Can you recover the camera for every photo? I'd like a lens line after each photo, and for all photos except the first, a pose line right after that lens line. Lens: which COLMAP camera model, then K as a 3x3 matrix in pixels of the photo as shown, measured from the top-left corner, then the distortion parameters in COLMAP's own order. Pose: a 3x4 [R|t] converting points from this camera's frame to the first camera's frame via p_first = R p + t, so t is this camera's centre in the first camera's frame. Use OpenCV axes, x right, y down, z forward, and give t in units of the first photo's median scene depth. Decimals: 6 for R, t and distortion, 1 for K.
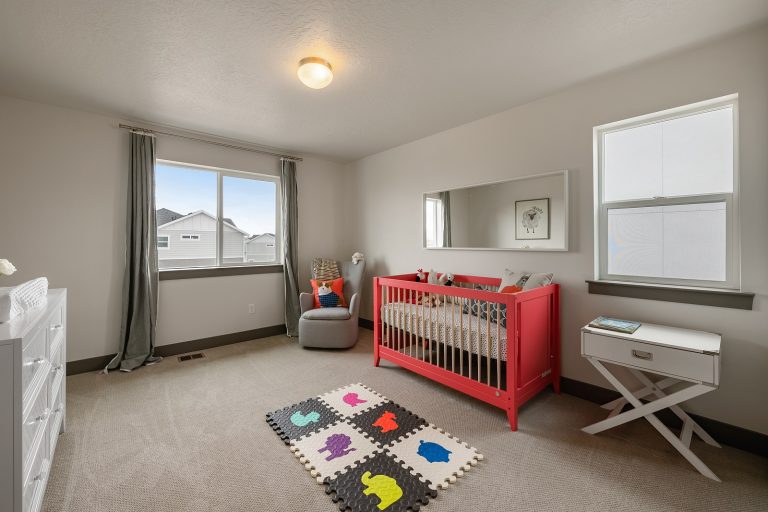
lens RADIAL K [[325.8, 0, 384.2], [0, 325.8, 249.3], [0, 0, 1]] dist [-0.004482, -0.000295]
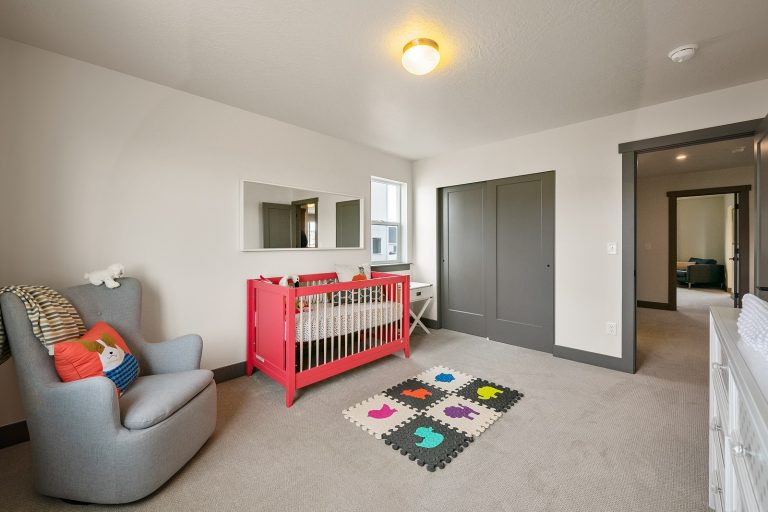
lens RADIAL K [[310.8, 0, 381.2], [0, 310.8, 249.4], [0, 0, 1]] dist [-0.011656, -0.000230]
pose [[-0.101466, -0.024864, 0.994528, -1.109308], [0.010499, 0.999605, 0.026062, -0.035313], [-0.994784, 0.013086, -0.101165, 1.240817]]
